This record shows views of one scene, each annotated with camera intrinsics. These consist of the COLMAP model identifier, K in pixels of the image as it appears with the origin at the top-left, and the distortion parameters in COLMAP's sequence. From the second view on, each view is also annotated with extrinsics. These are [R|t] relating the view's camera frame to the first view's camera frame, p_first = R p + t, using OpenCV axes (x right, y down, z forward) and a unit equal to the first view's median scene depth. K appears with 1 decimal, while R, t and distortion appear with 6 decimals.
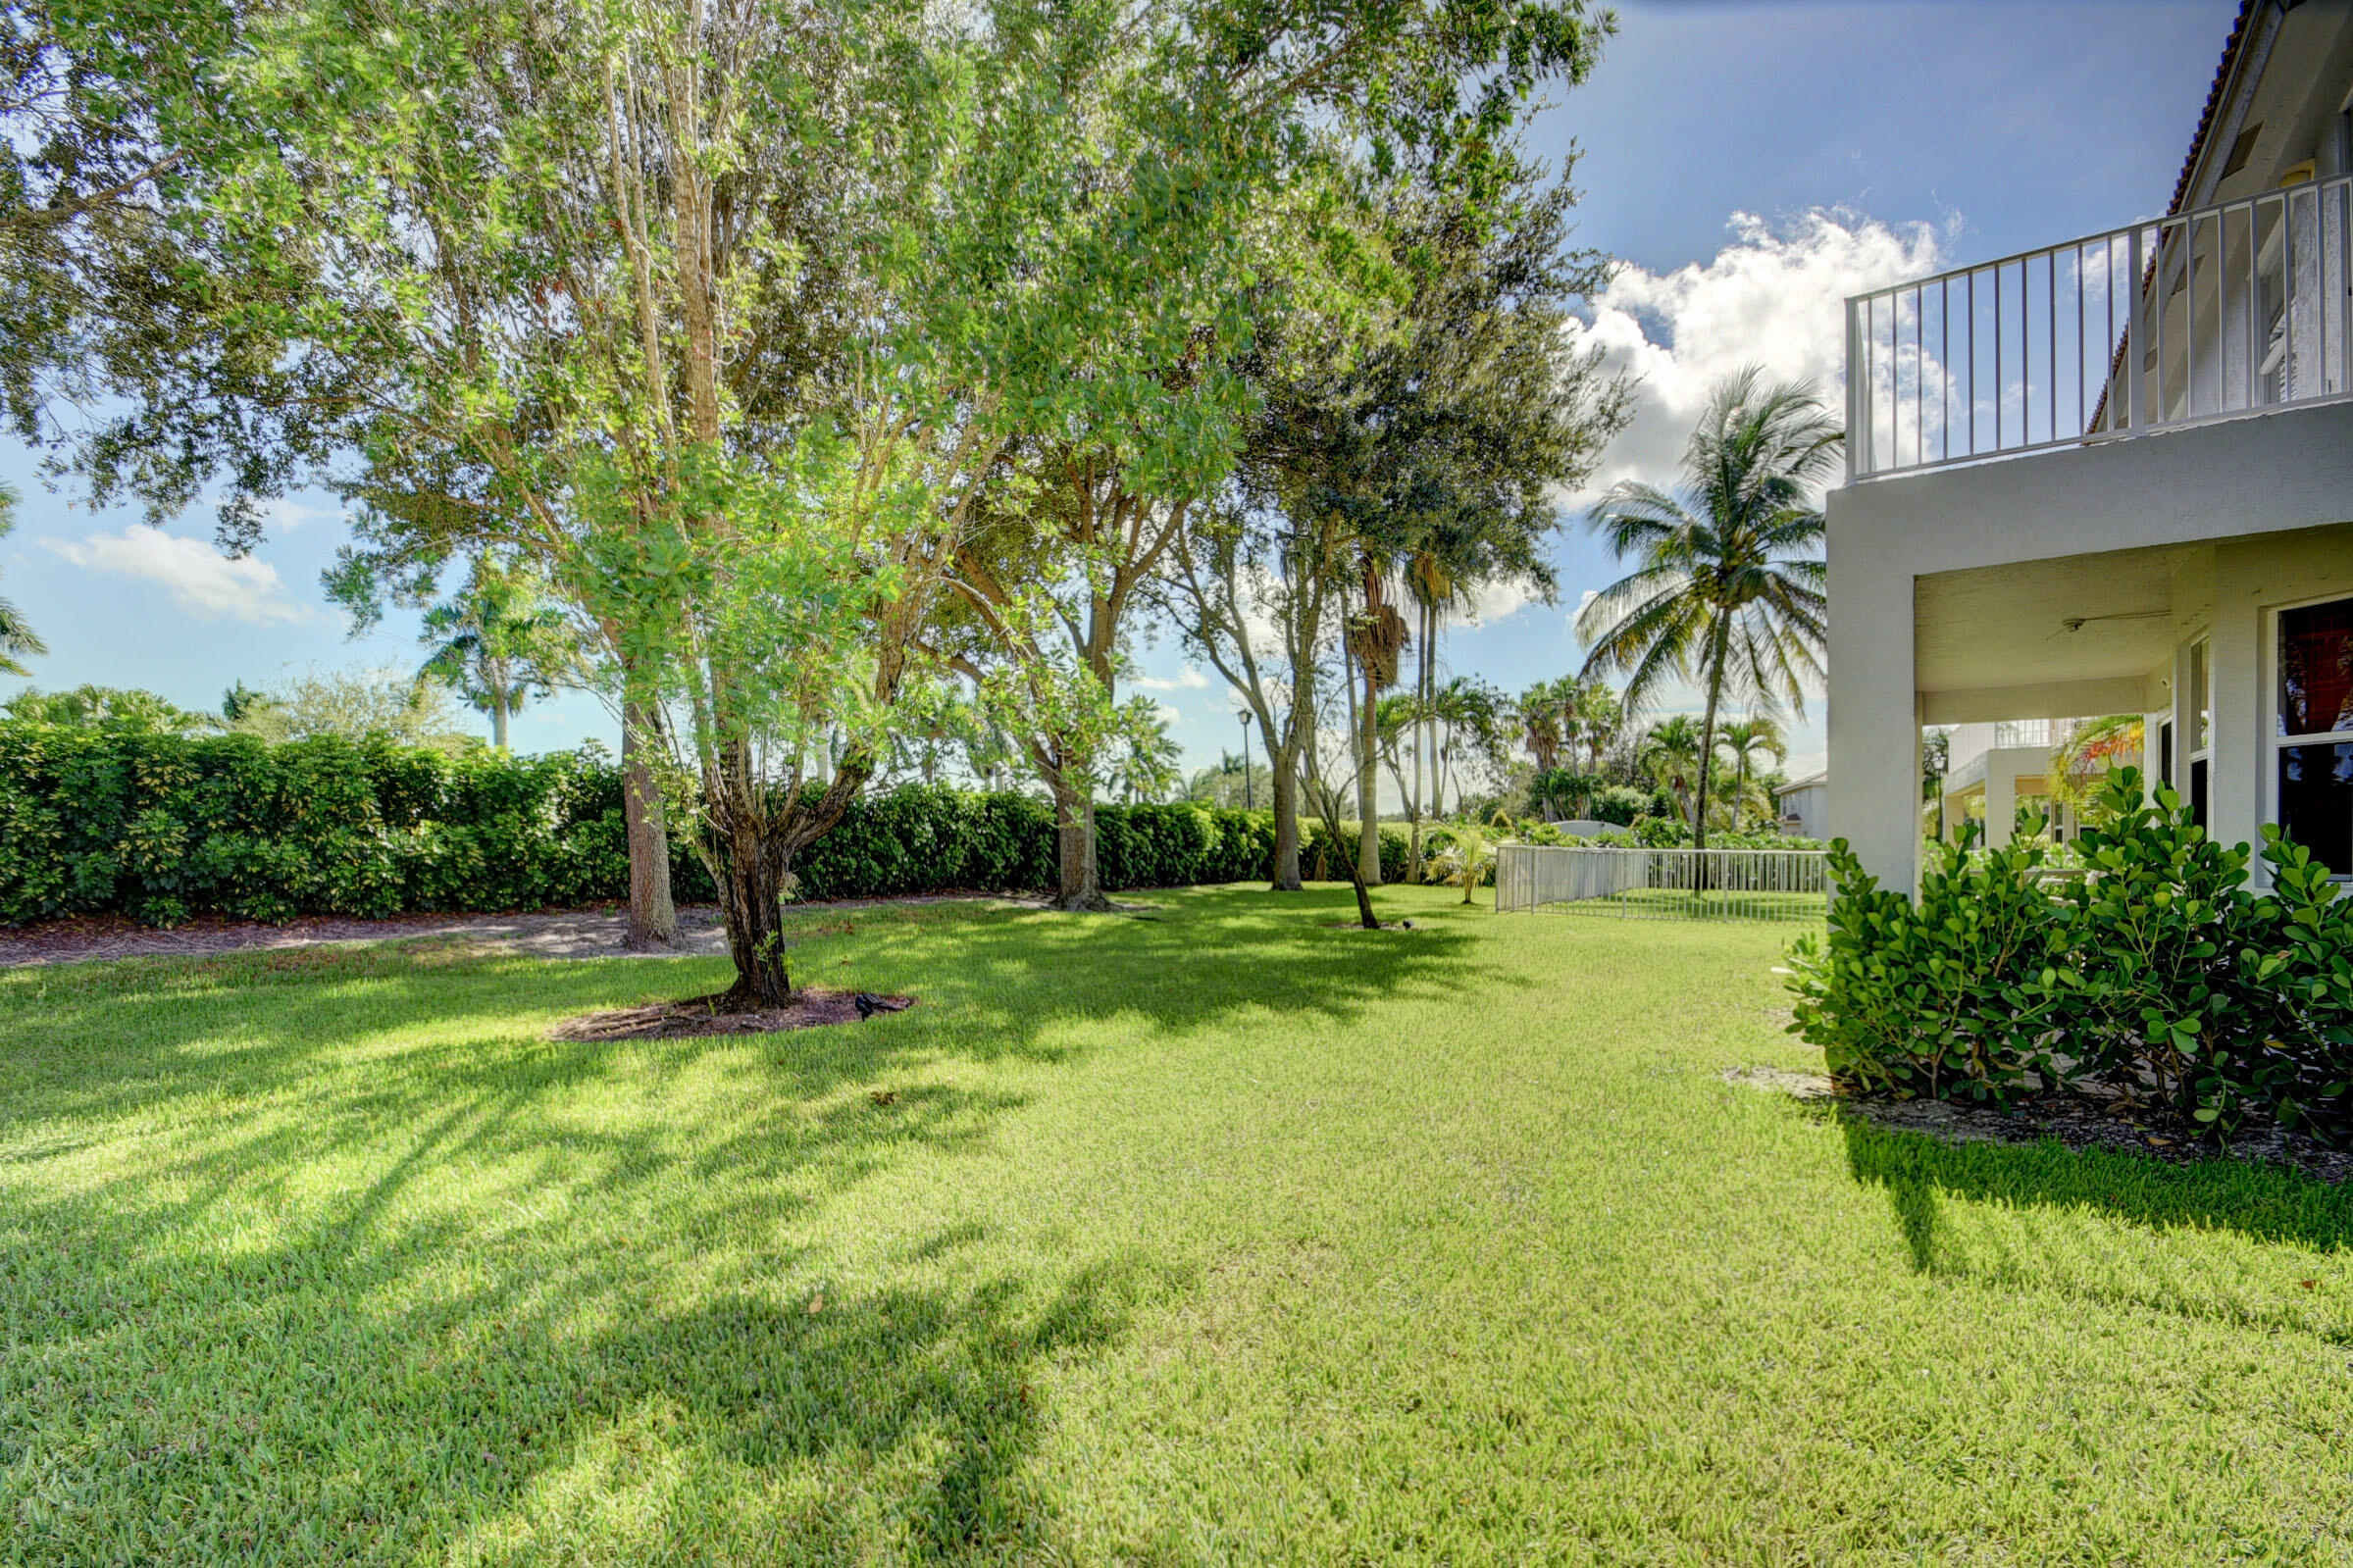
lens RADIAL K [[1042.2, 0, 1159.1], [0, 1042.2, 869.1], [0, 0, 1]] dist [0.028074, -0.025487]
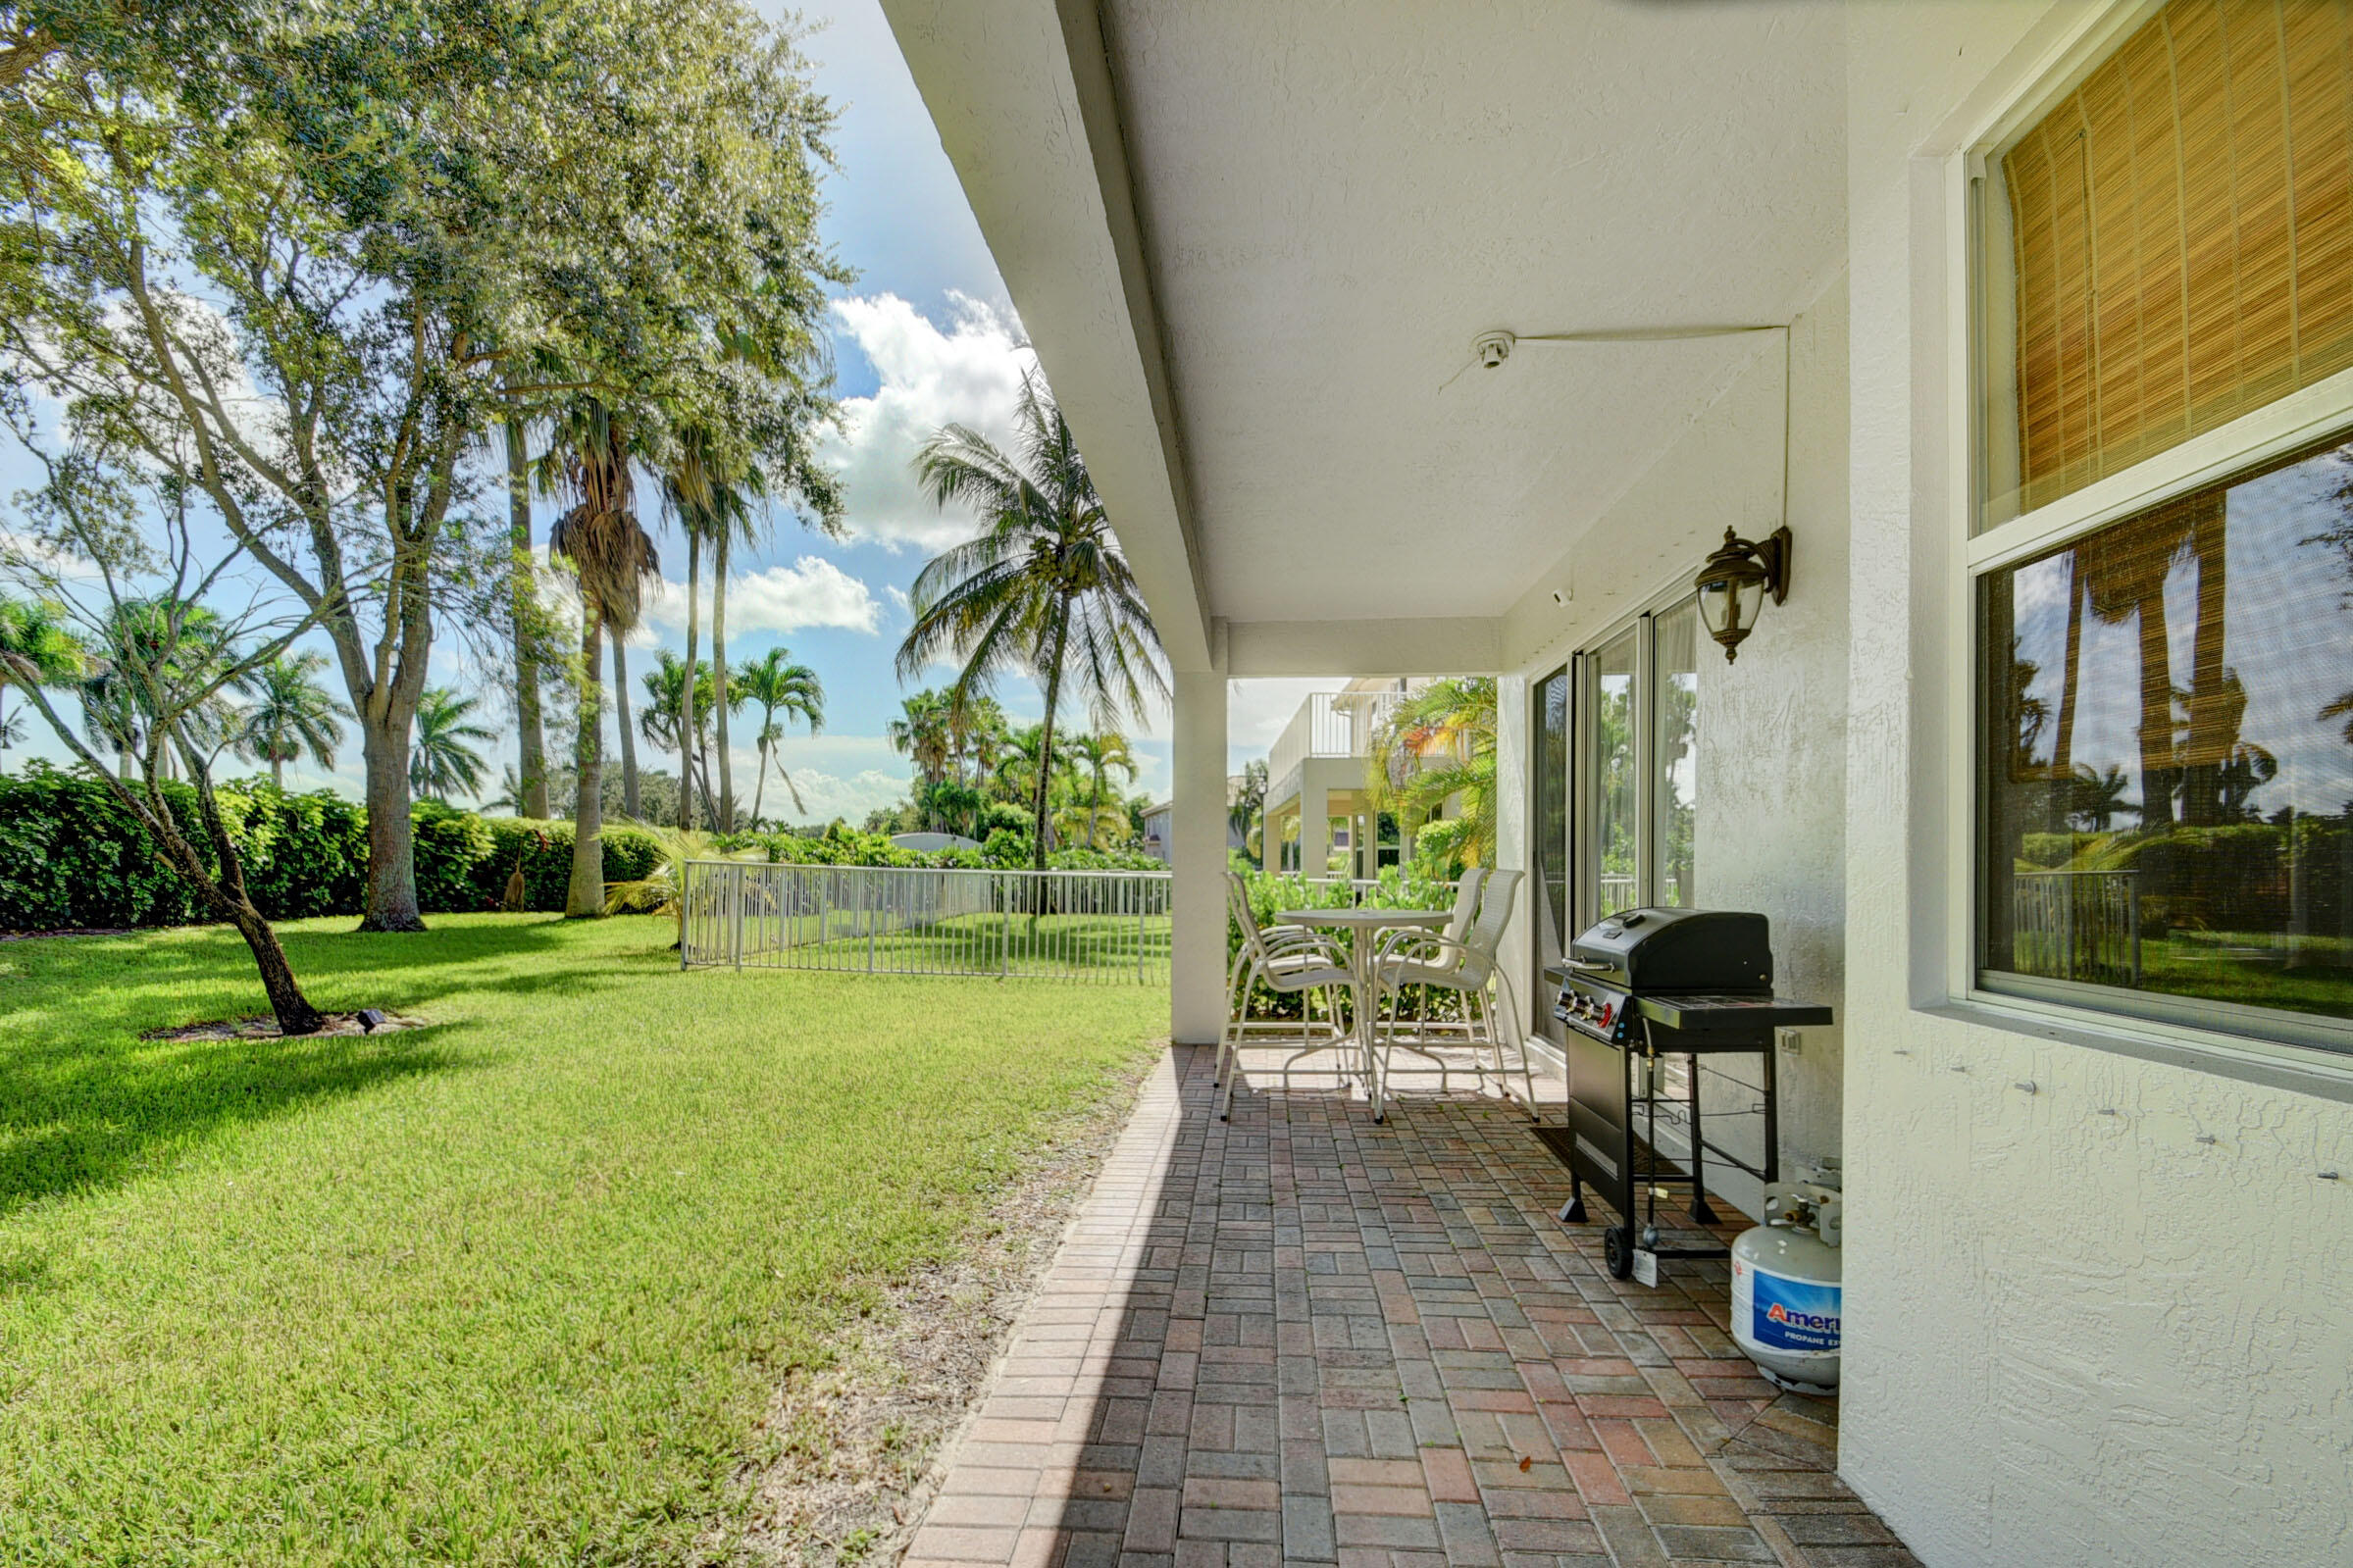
lens RADIAL K [[1042.2, 0, 1159.1], [0, 1042.2, 869.1], [0, 0, 1]] dist [0.028074, -0.025487]
pose [[0.859523, 0.009185, 0.511014, 0.162191], [-0.001841, 0.999888, -0.014876, -0.005412], [-0.511093, 0.011845, 0.859444, 0.211122]]
